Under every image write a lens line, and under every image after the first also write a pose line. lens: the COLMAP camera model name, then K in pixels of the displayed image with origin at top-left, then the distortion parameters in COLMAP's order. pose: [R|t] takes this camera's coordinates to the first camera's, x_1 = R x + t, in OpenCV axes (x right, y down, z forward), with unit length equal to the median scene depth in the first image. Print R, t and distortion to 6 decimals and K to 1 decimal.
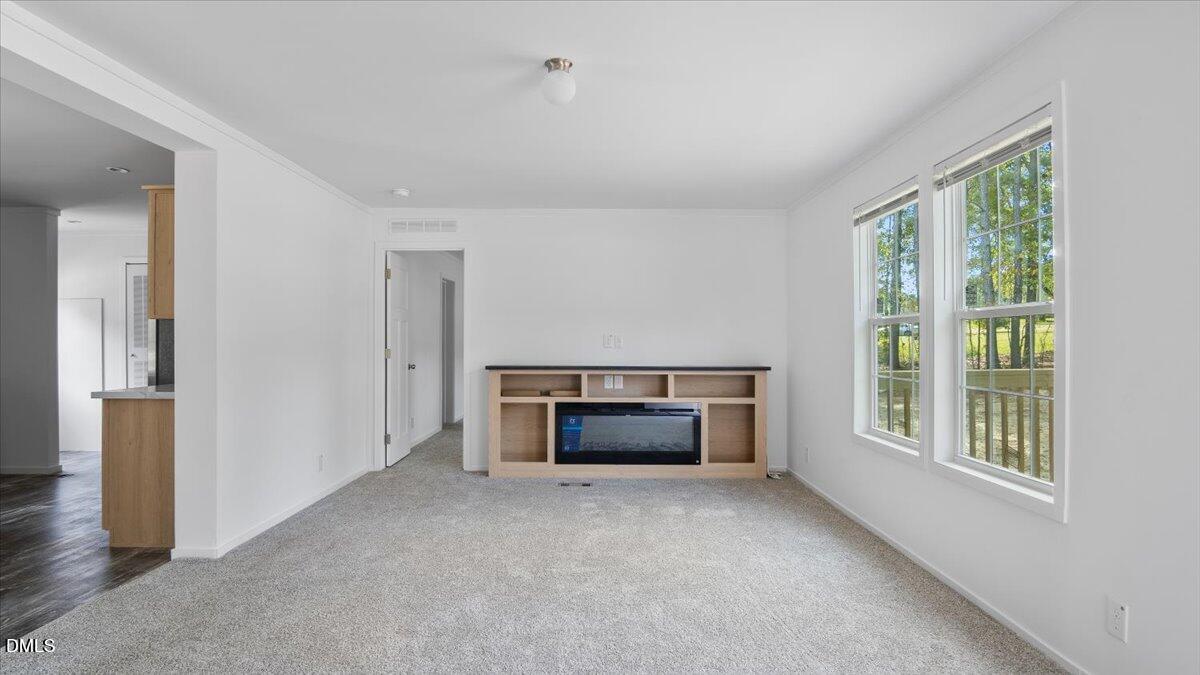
lens RADIAL K [[642.8, 0, 600.0], [0, 642.8, 337.5], [0, 0, 1]] dist [-0.028544, 0.008168]
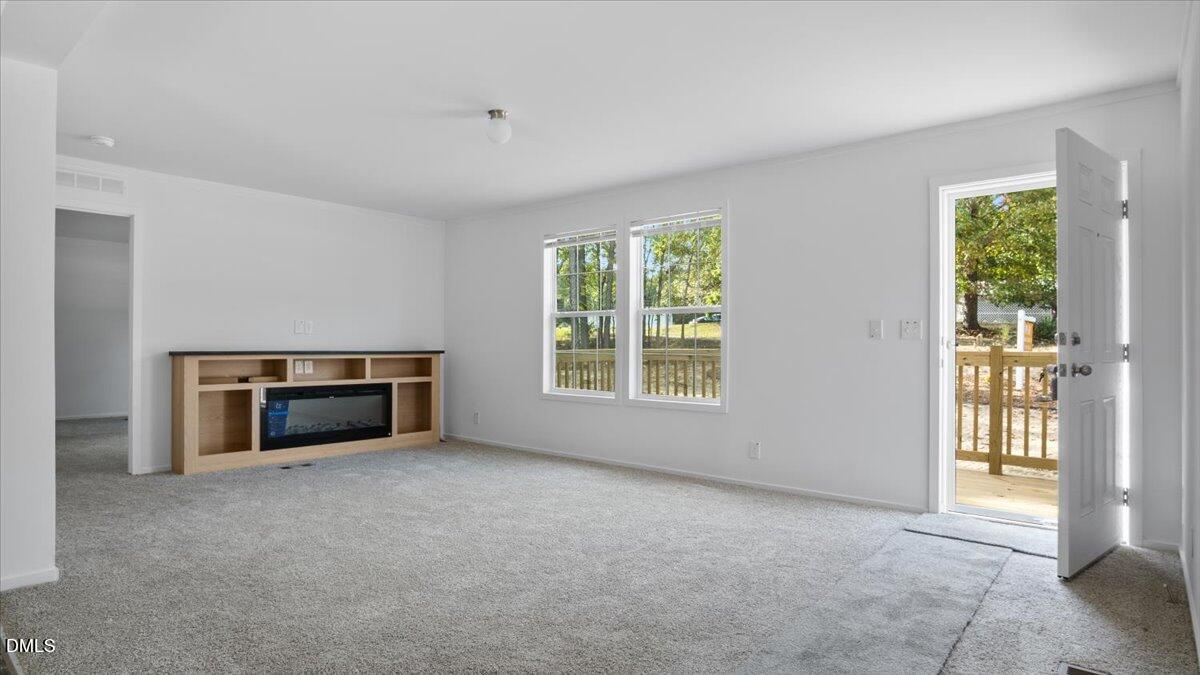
lens RADIAL K [[642.8, 0, 600.0], [0, 642.8, 337.5], [0, 0, 1]] dist [-0.028544, 0.008168]
pose [[0.656464, 0.008500, 0.754310, -0.460111], [-0.009494, 0.999950, -0.003006, 0.022091], [-0.754298, -0.005188, 0.656512, -0.023966]]
